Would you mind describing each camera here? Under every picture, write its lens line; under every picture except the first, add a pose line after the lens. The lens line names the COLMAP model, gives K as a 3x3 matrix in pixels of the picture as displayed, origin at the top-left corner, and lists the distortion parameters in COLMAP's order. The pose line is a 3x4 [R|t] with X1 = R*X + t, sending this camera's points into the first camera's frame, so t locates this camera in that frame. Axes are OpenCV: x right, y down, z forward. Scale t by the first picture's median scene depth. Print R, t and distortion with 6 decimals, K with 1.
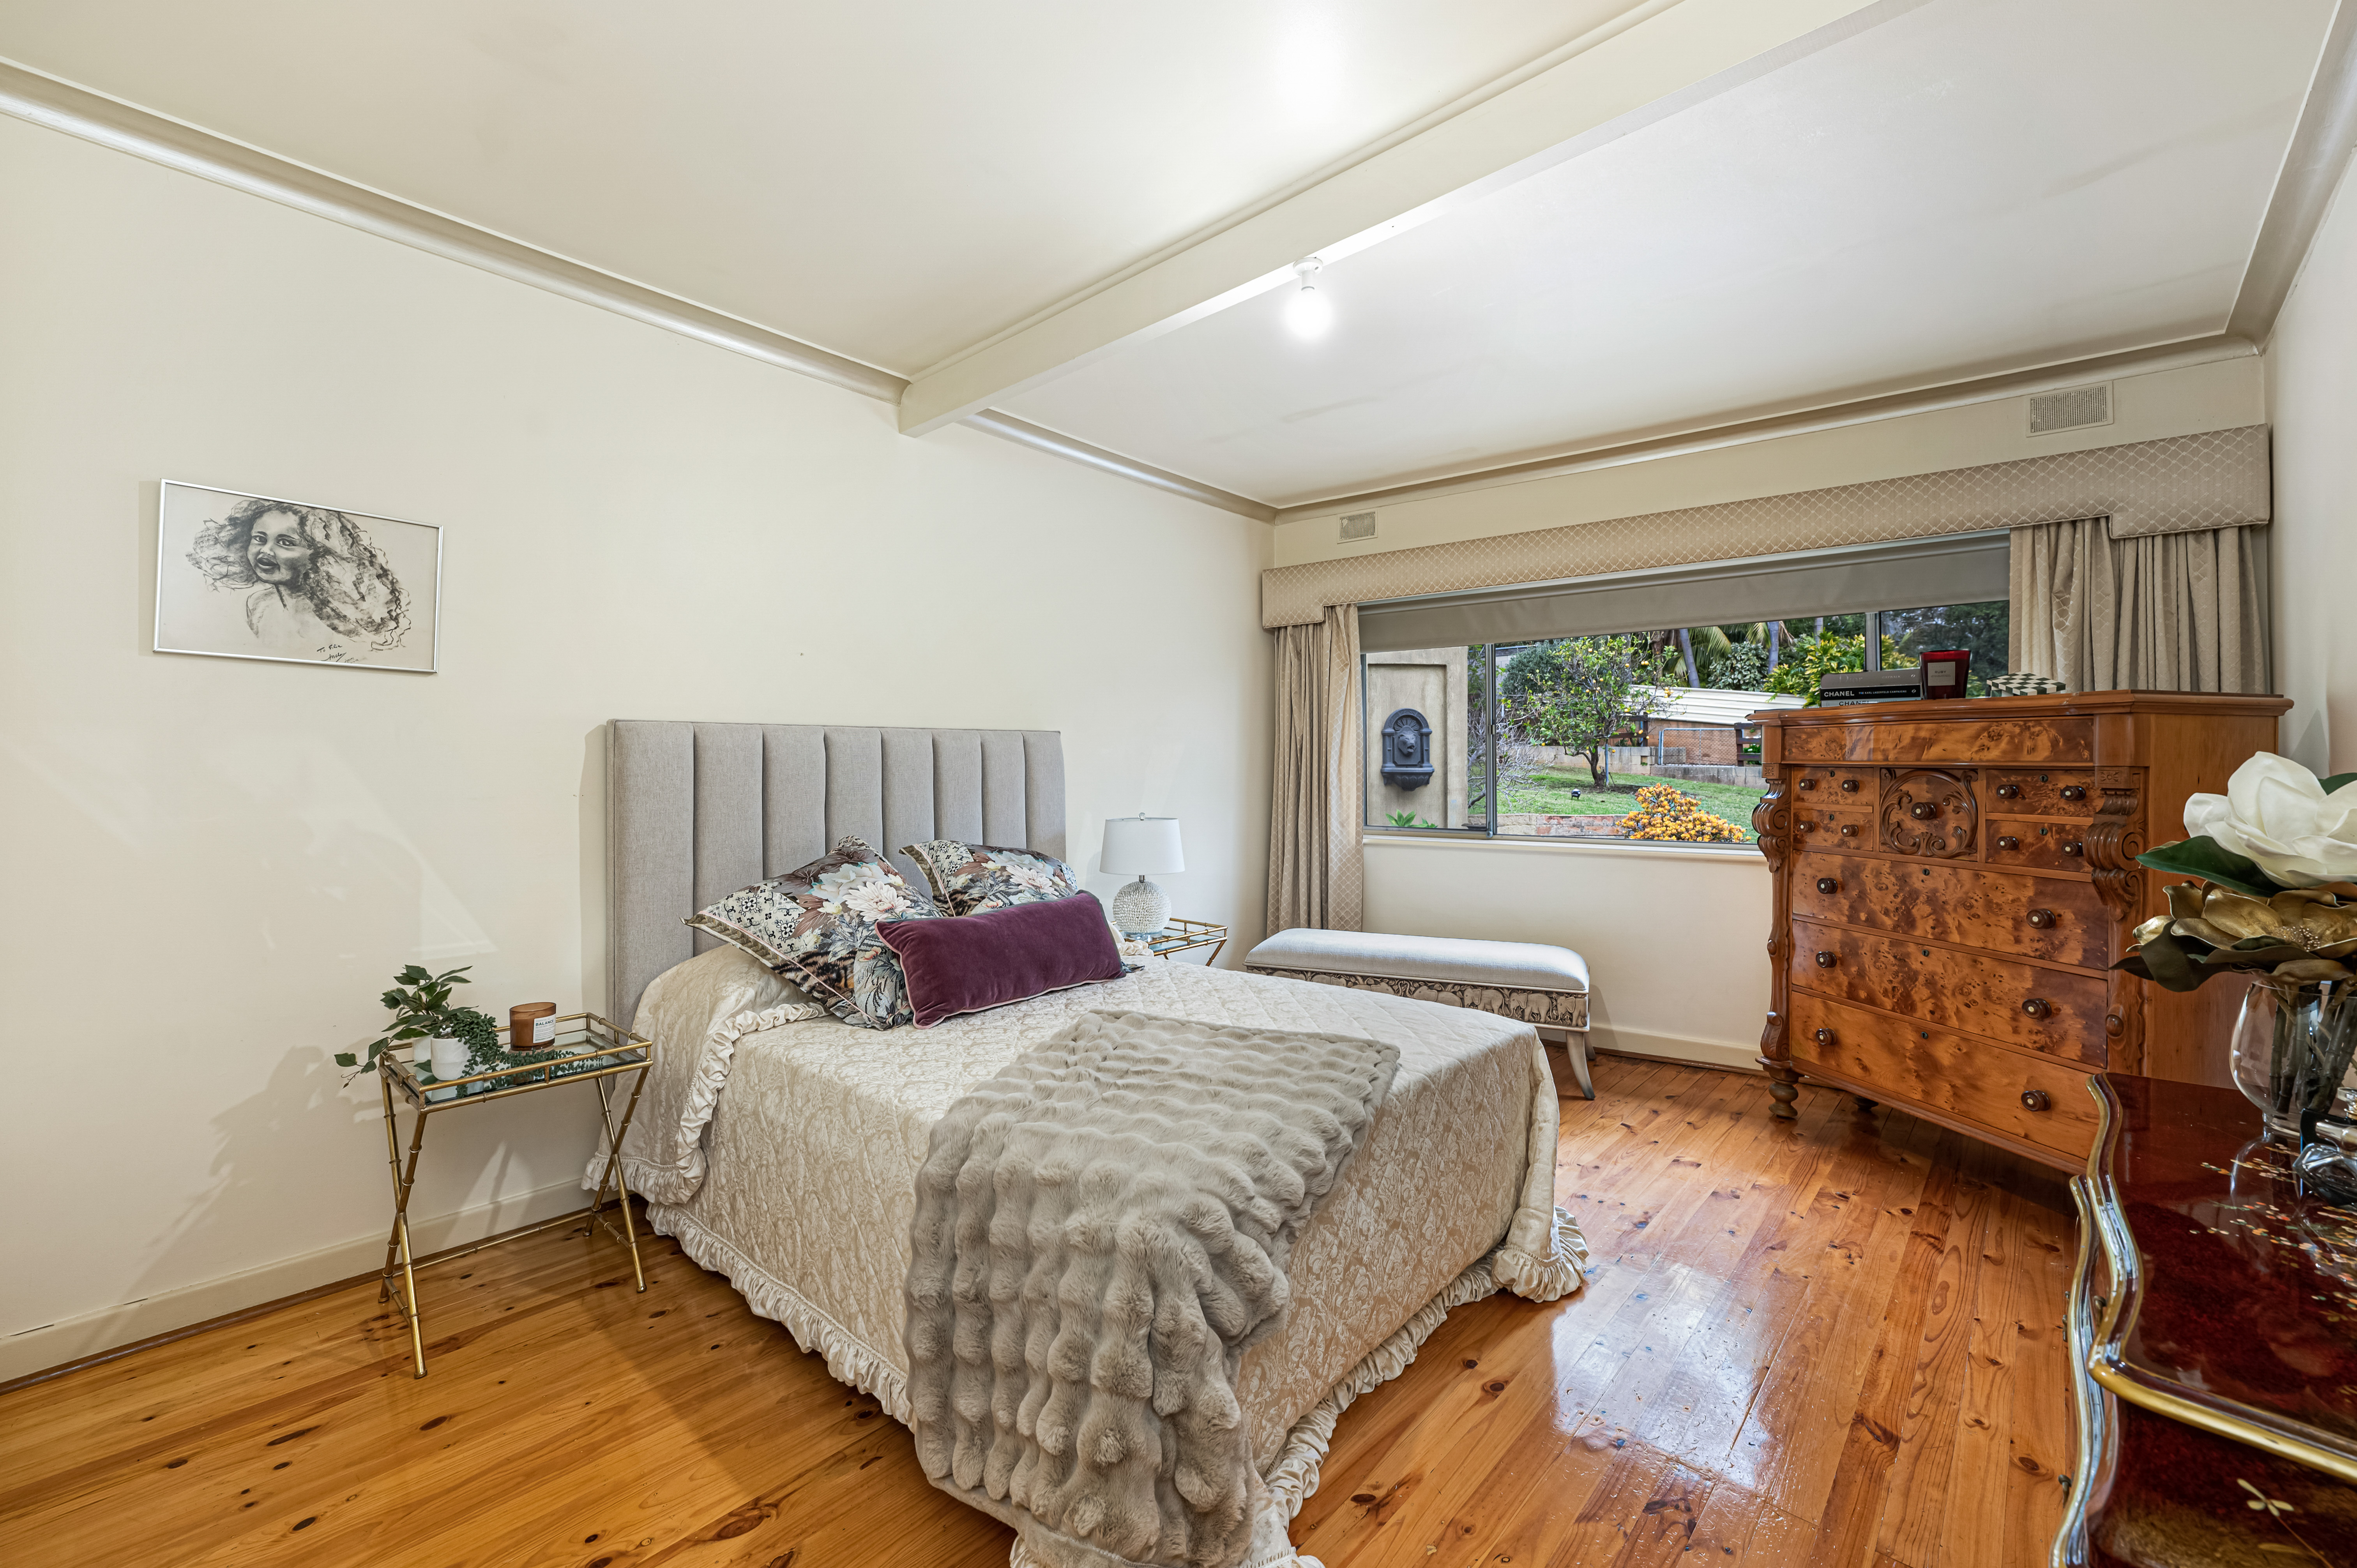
lens RADIAL K [[964.4, 0, 1181.7], [0, 964.4, 764.8], [0, 0, 1]] dist [0.001324, -0.000450]
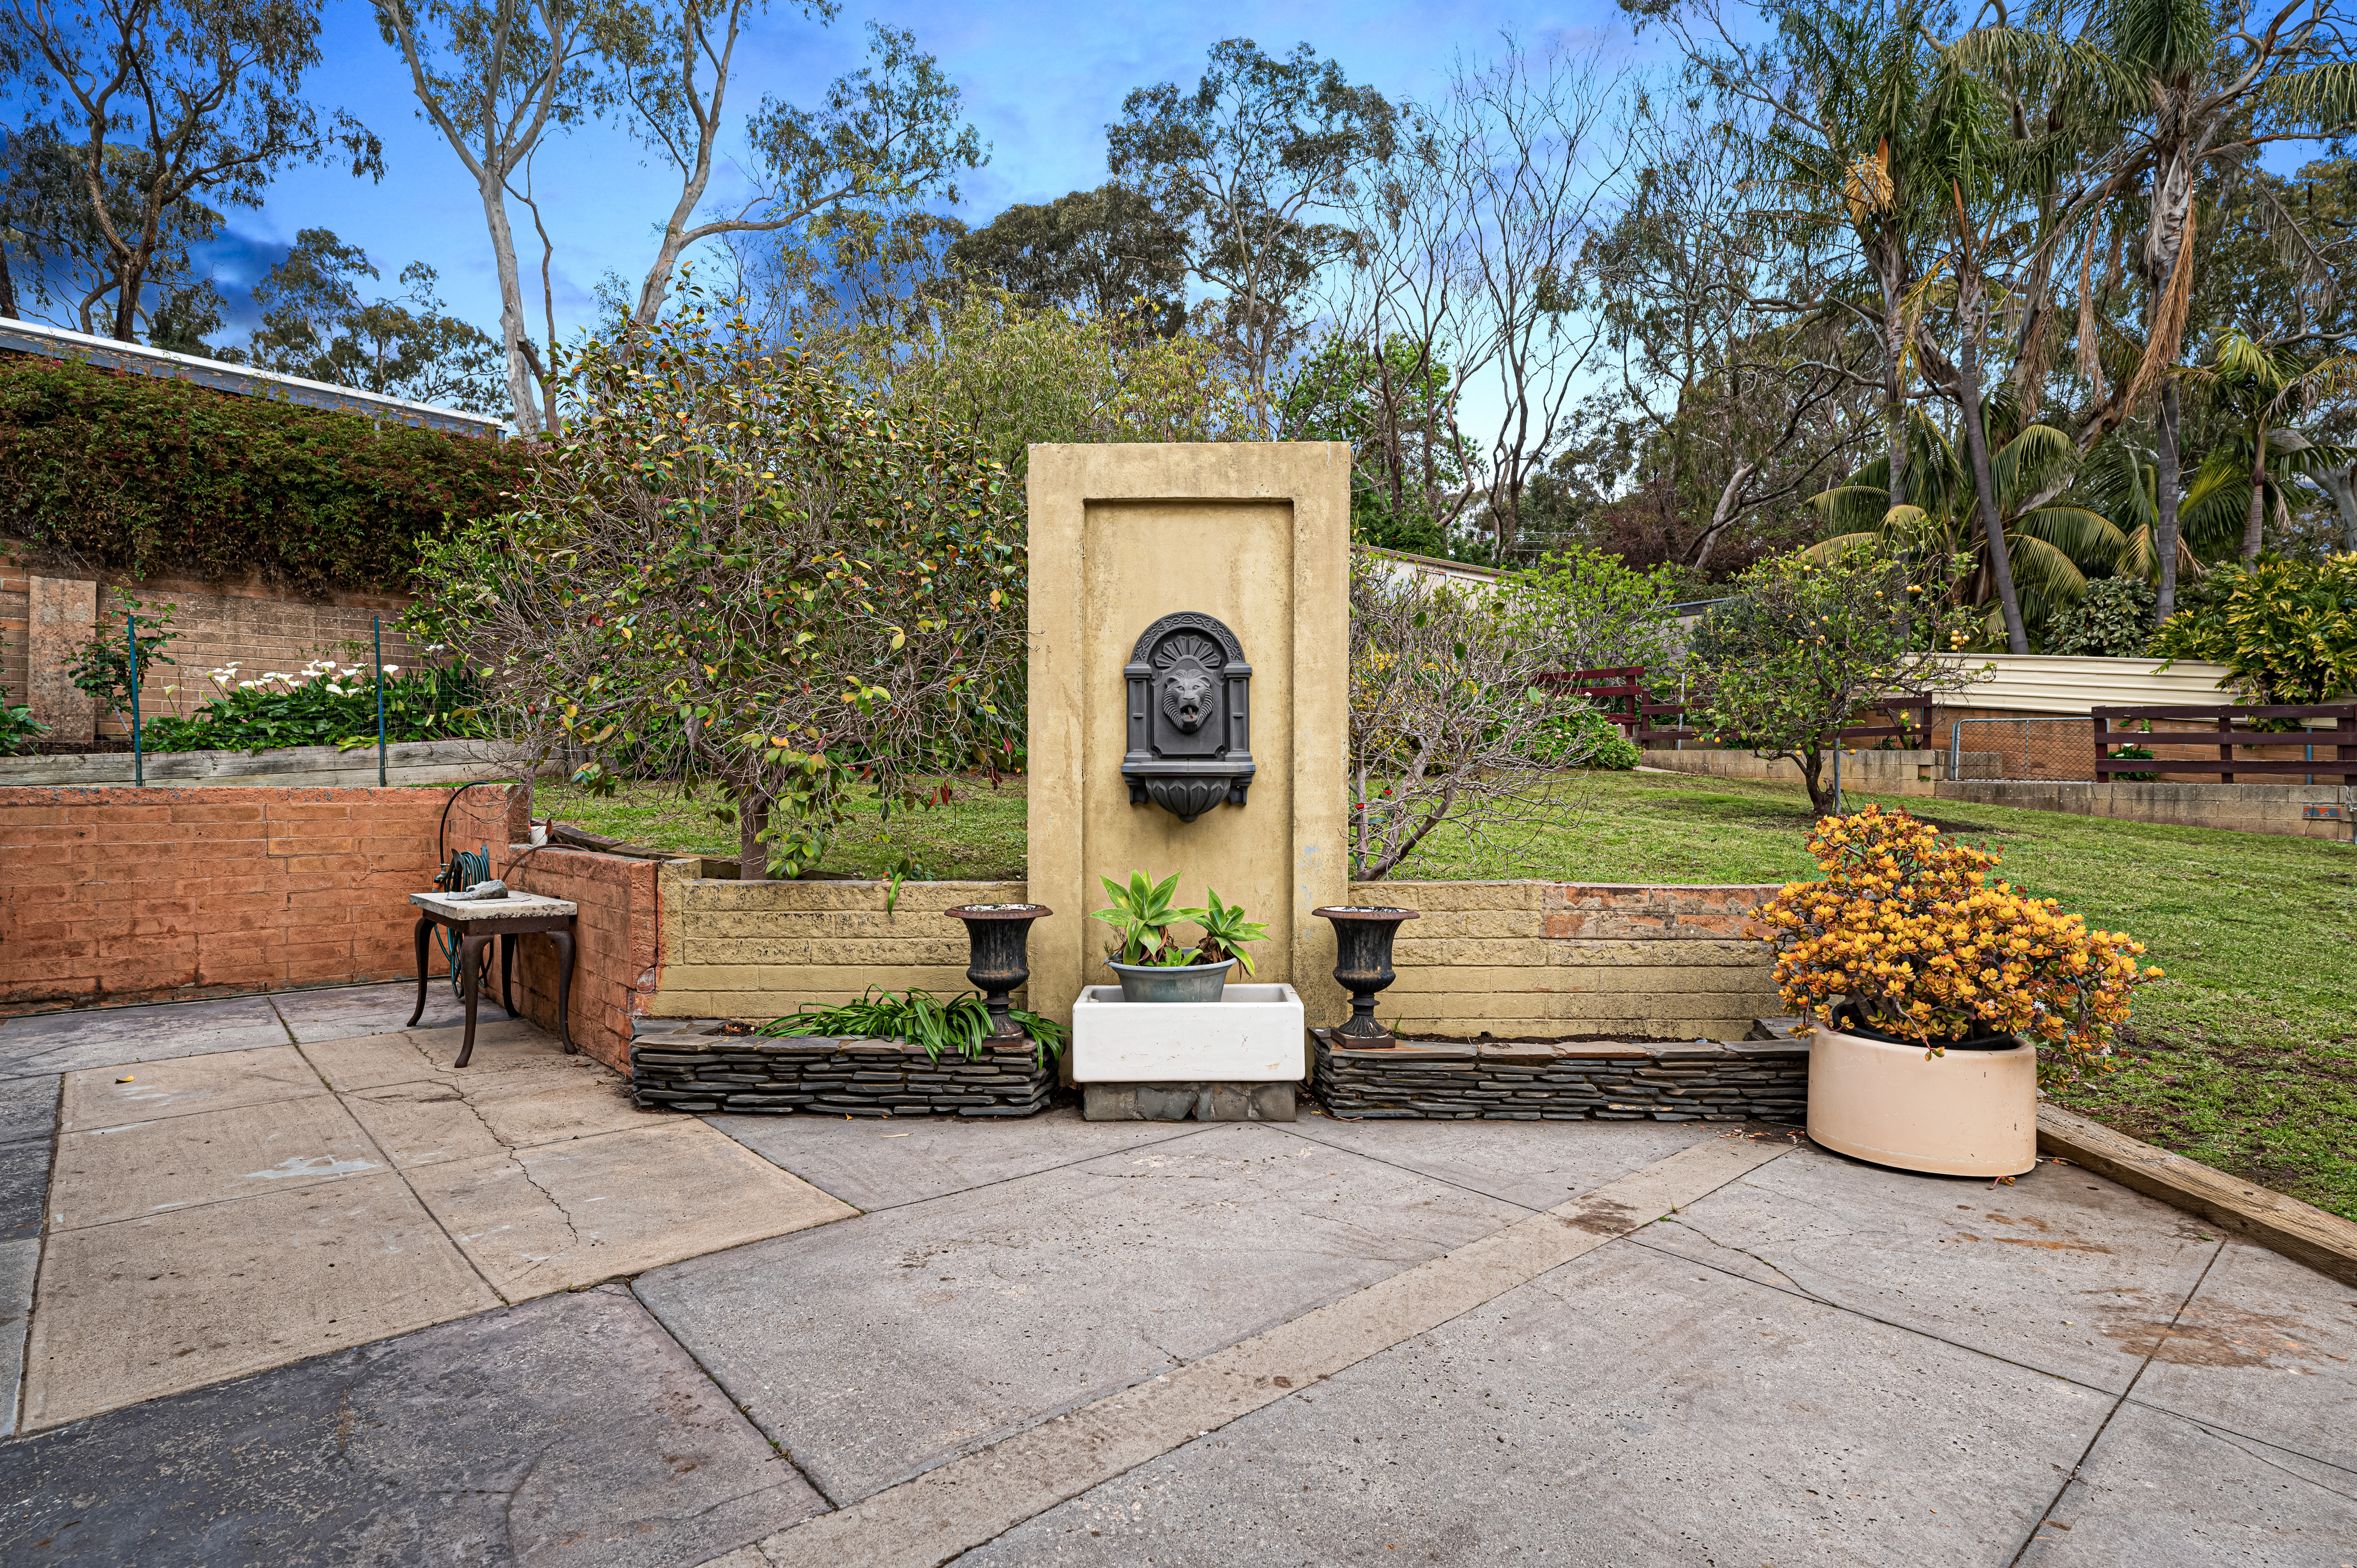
lens RADIAL K [[1177.9, 0, 1164.1], [0, 1177.9, 804.5], [0, 0, 1]] dist [0.000918, 0.000031]
pose [[0.989766, 0.004451, -0.142633, 0.126220], [-0.002404, 0.999892, 0.014525, 0.005735], [0.142682, -0.014033, 0.989669, 0.225781]]
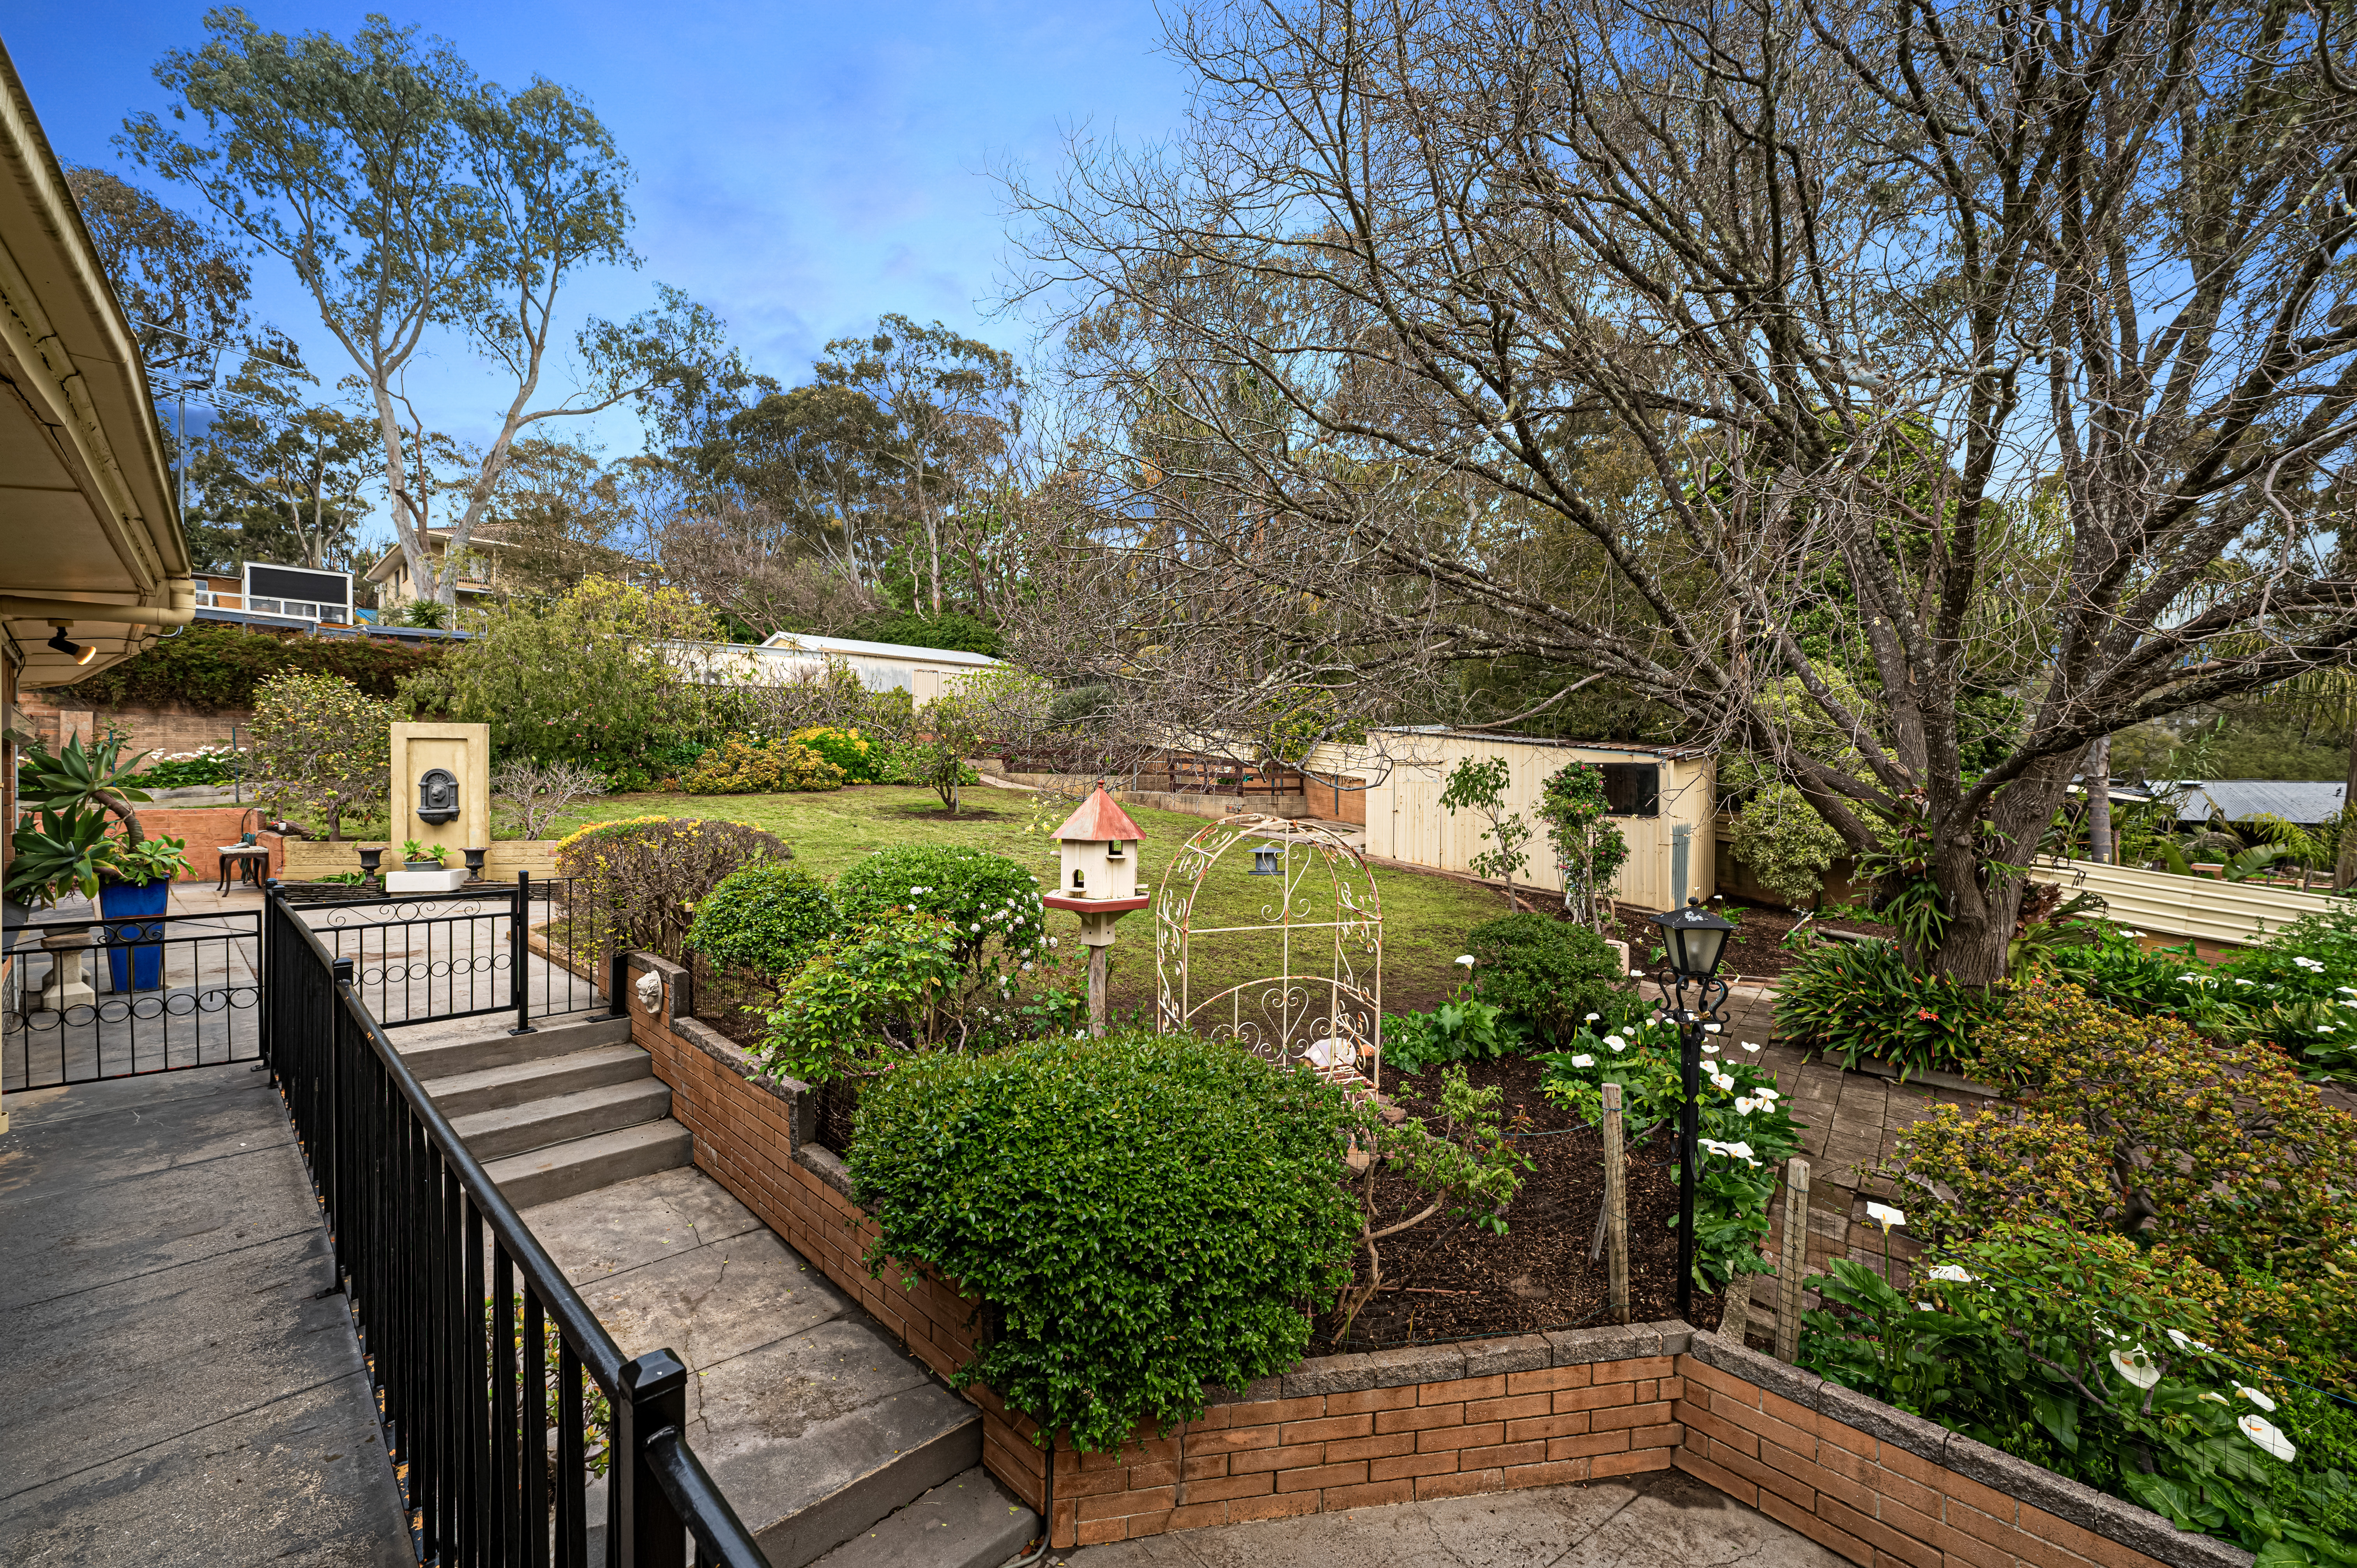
lens RADIAL K [[964.4, 0, 1189.9], [0, 964.4, 783.6], [0, 0, 1]] dist [0.001324, -0.000450]
pose [[0.999843, 0.005899, -0.016688, 0.597968], [-0.005646, 0.999870, 0.015126, -0.027417], [0.016775, -0.015029, 0.999746, -0.185782]]
